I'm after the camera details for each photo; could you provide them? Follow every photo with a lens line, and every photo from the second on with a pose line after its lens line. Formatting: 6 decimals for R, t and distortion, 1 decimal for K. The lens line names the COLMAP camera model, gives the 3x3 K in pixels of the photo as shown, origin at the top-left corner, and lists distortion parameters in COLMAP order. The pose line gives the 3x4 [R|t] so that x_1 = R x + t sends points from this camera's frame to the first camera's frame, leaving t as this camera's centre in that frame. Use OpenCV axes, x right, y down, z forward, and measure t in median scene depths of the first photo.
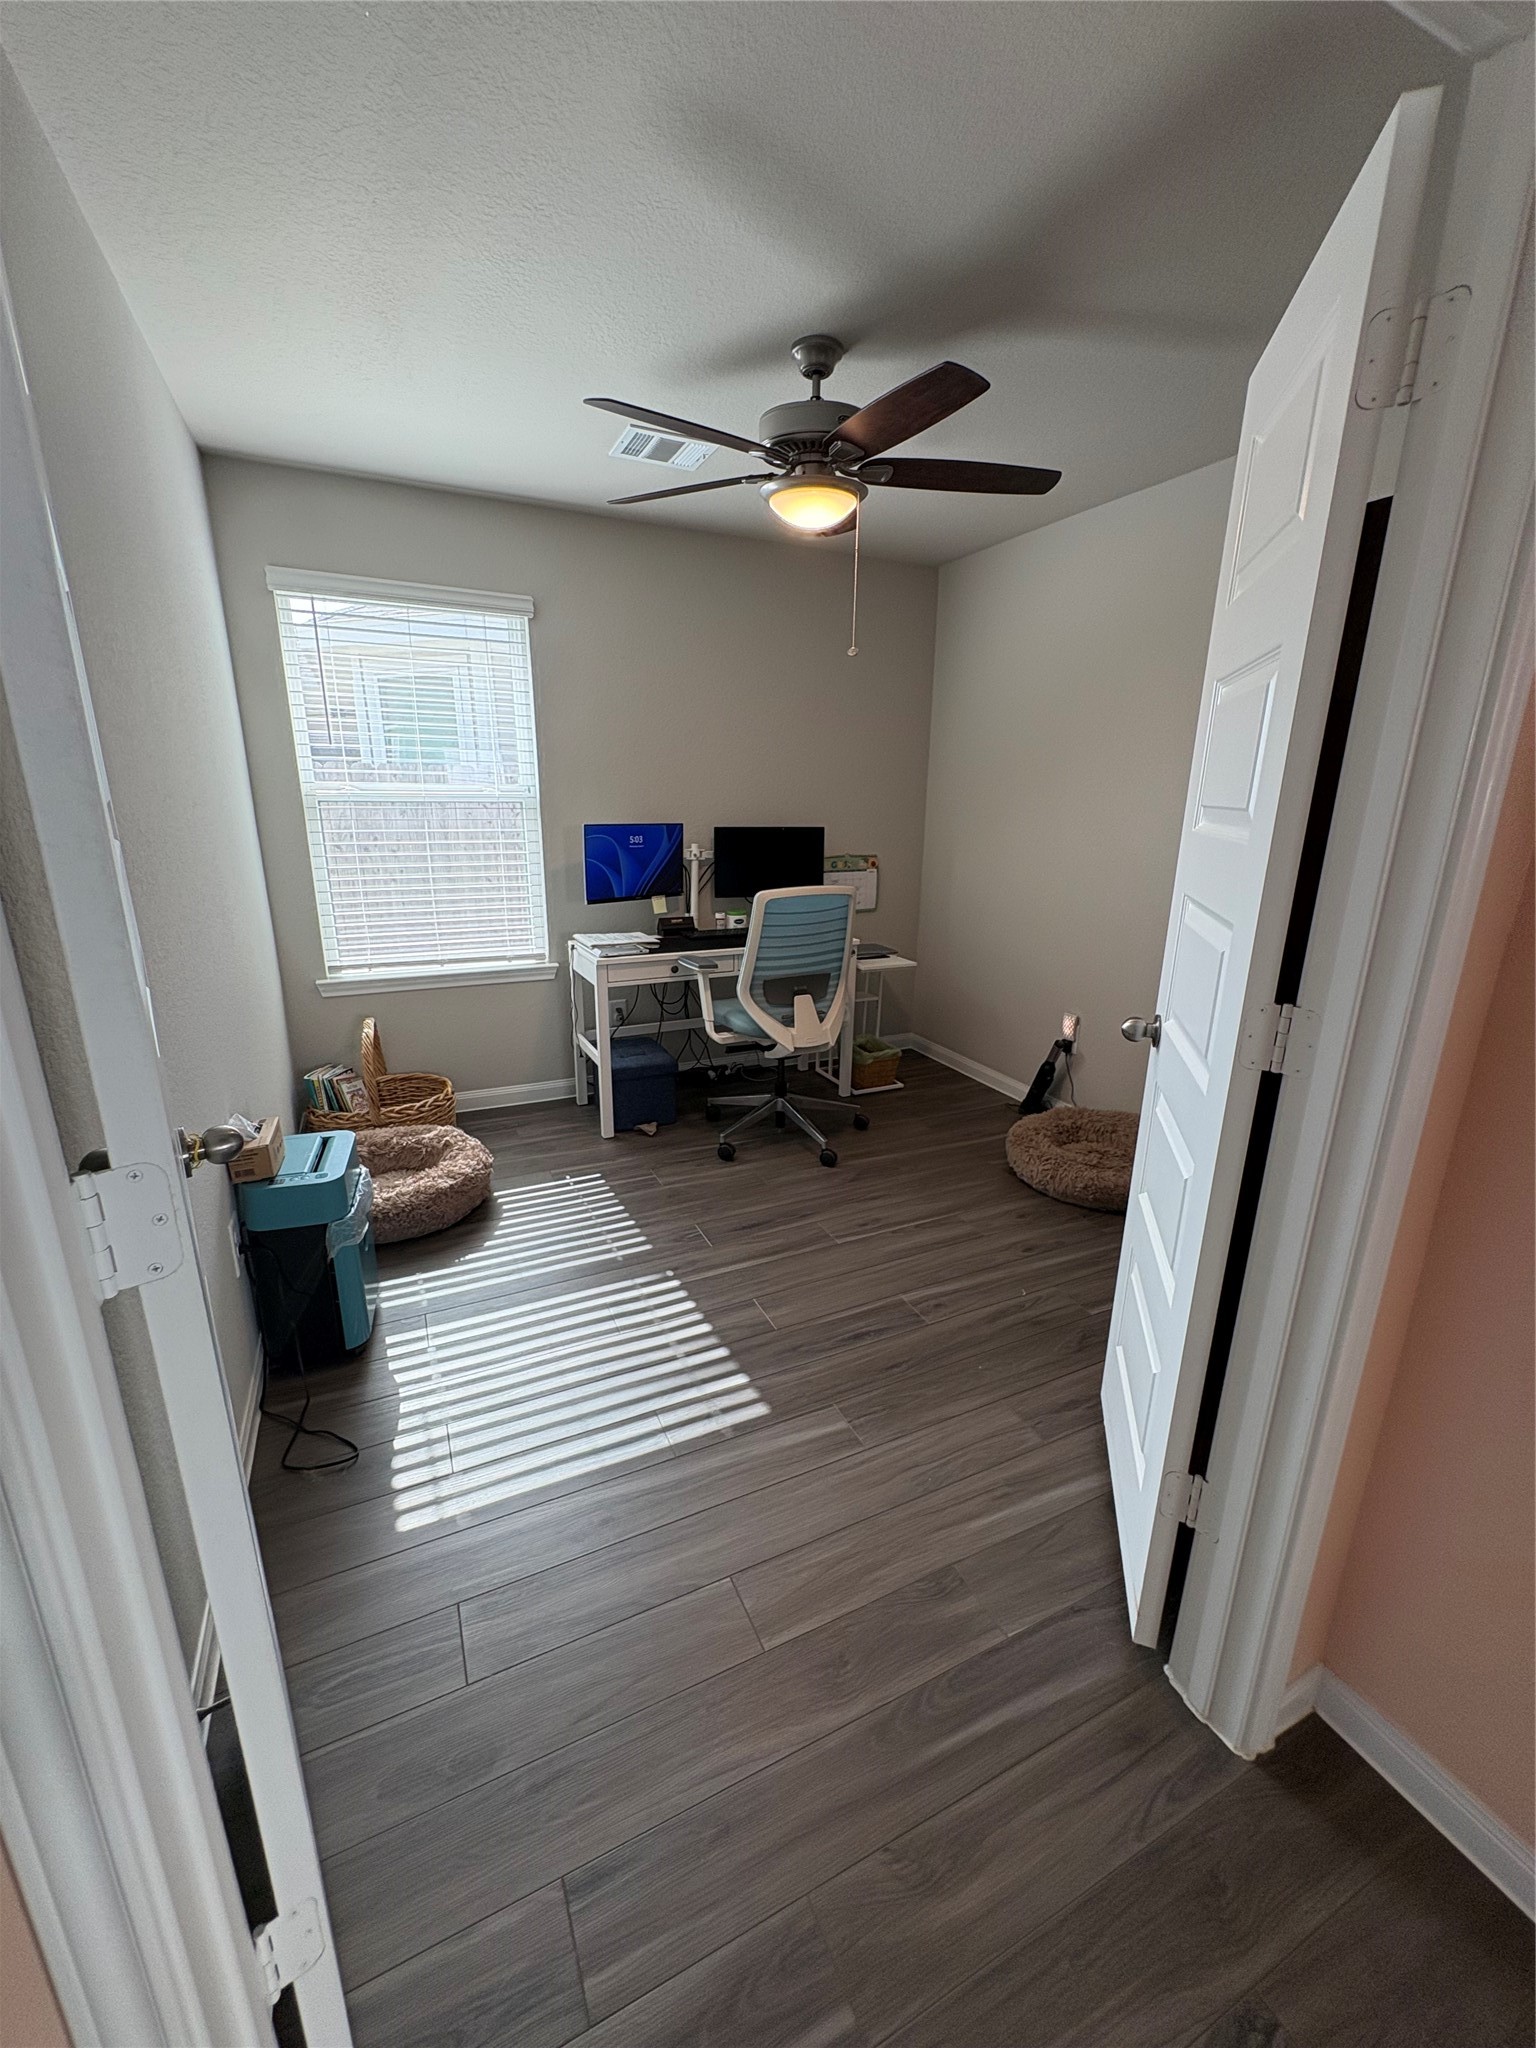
lens RADIAL K [[814.0, 0, 768.0], [0, 814.0, 1024.0], [0, 0, 1]] dist [0.001154, 0.000346]
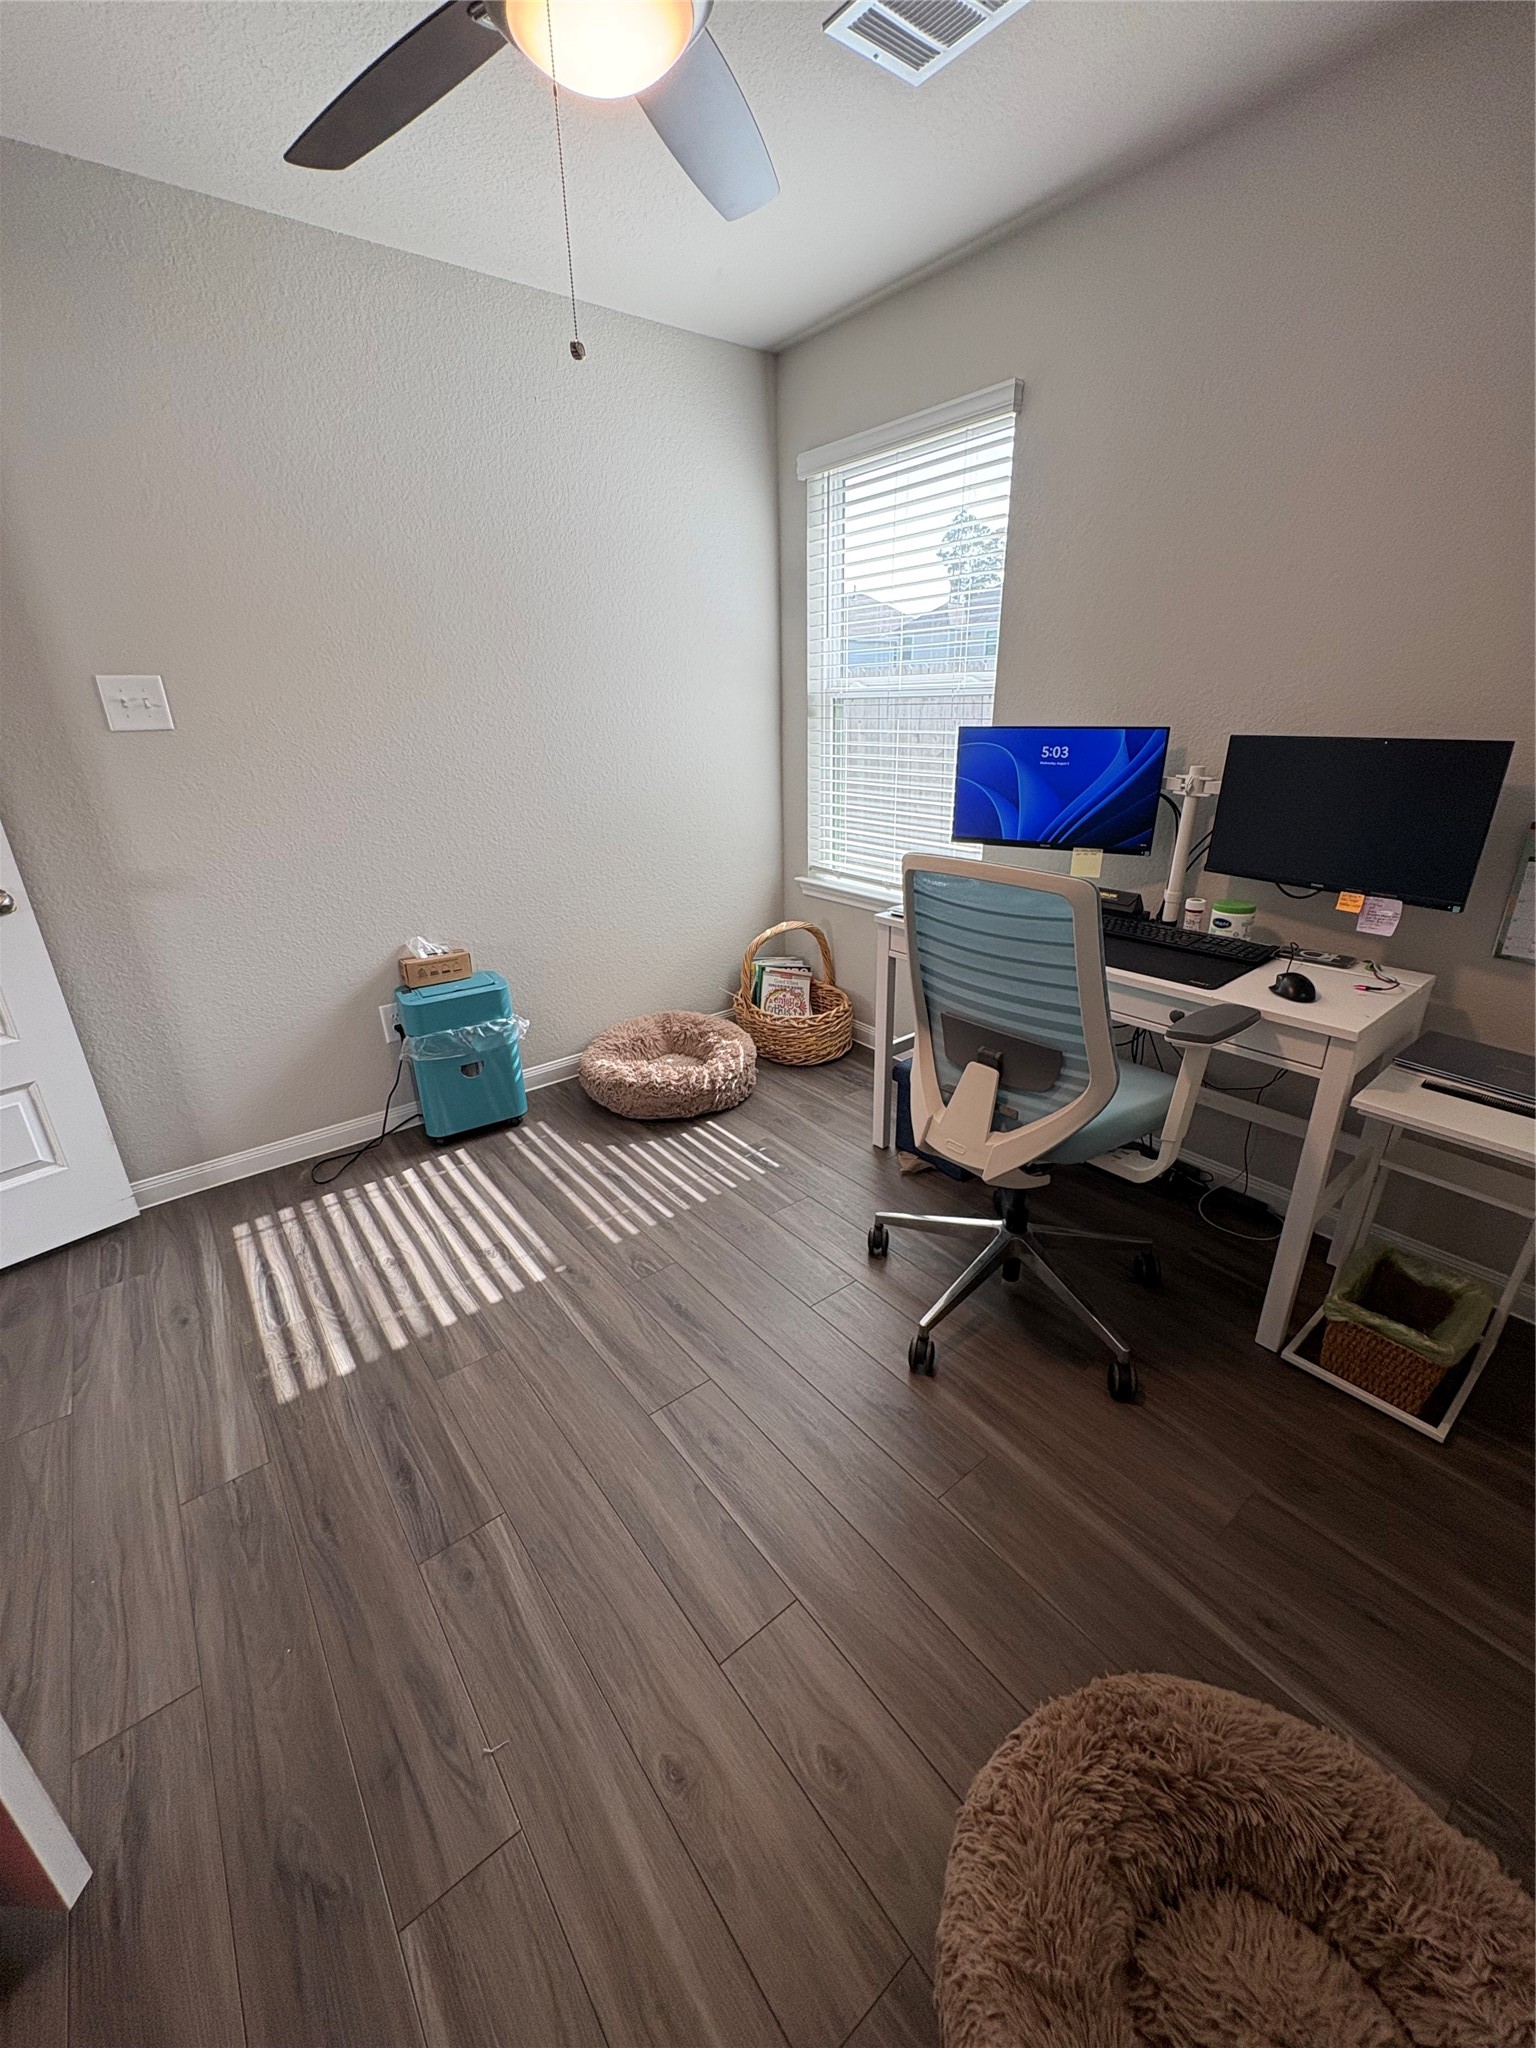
lens RADIAL K [[814.0, 0, 768.0], [0, 814.0, 1024.0], [0, 0, 1]] dist [0.001154, 0.000346]
pose [[0.226778, 0.341146, -0.912245, 0.533071], [-0.241082, 0.927162, 0.286793, -0.196316], [0.943637, 0.154887, 0.292504, 0.789083]]
